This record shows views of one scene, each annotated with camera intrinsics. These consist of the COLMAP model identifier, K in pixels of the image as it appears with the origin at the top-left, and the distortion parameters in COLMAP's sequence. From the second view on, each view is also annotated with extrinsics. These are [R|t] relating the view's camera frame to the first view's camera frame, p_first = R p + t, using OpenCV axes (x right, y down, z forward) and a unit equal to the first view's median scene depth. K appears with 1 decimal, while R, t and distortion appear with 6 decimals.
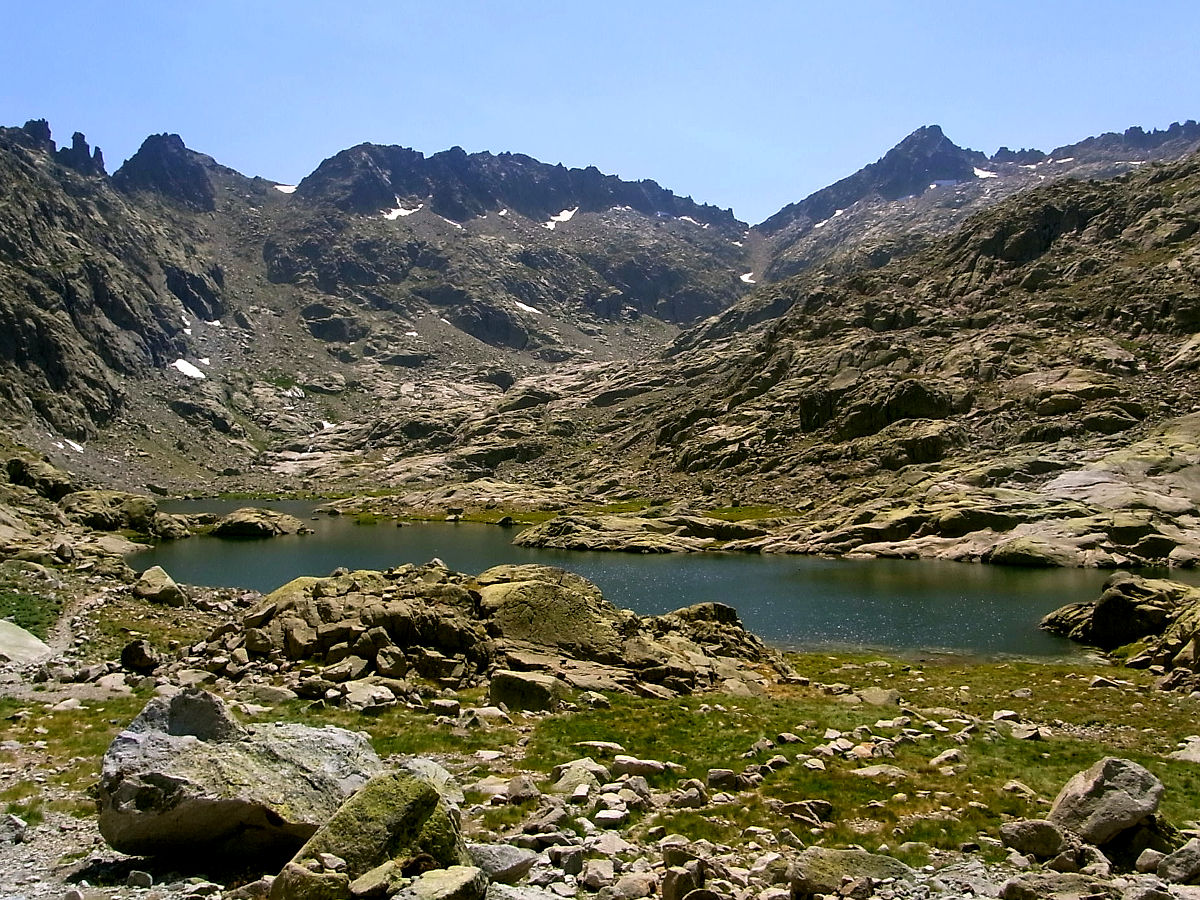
lens RADIAL K [[1191.5, 0, 599.0], [0, 1191.5, 501.3], [0, 0, 1]] dist [-0.206073, 0.163267]
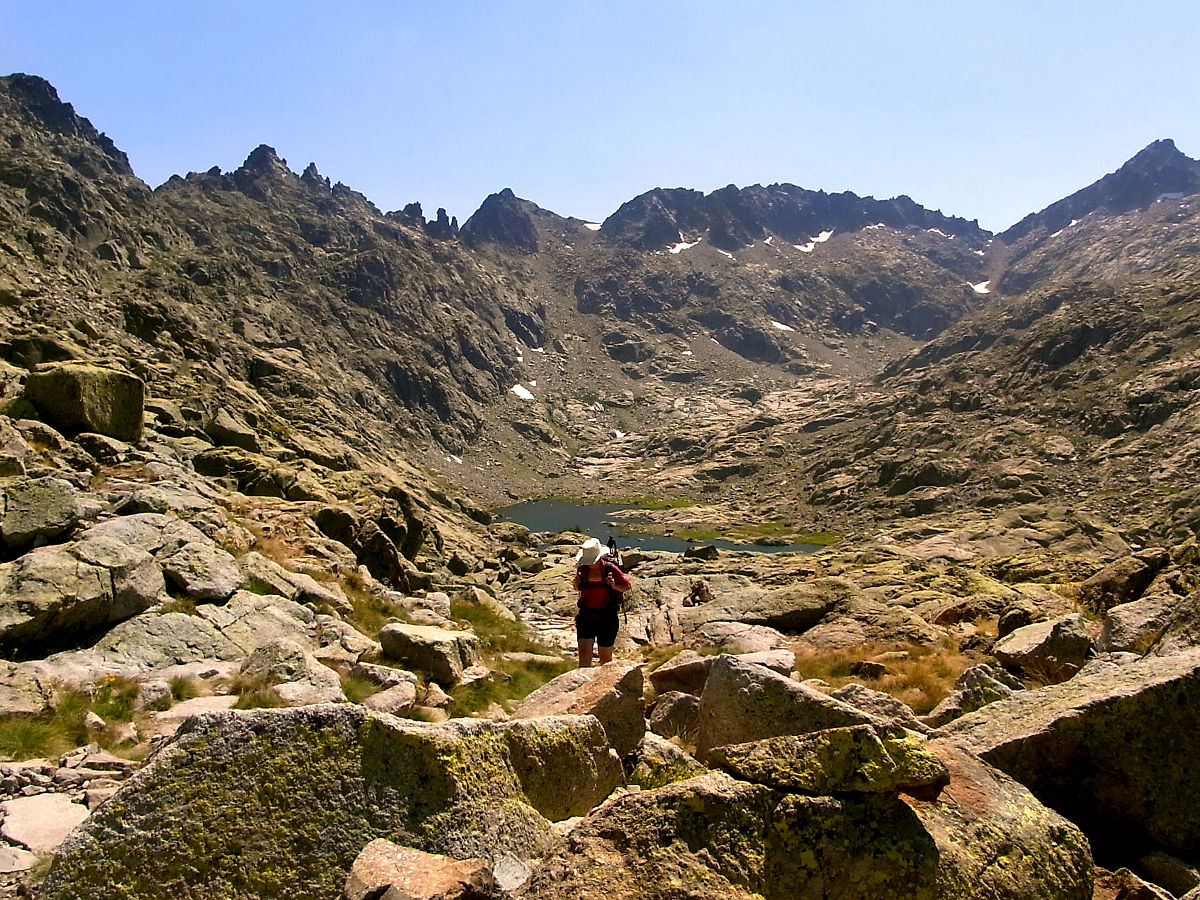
lens RADIAL K [[974.8, 0, 557.8], [0, 974.8, 449.6], [0, 0, 1]] dist [-0.001878, -0.090283]
pose [[0.956749, 0.012333, -0.290653, 0.048931], [-0.019368, 0.999585, -0.021341, -0.025543], [0.290269, 0.026047, 0.956591, -0.174258]]
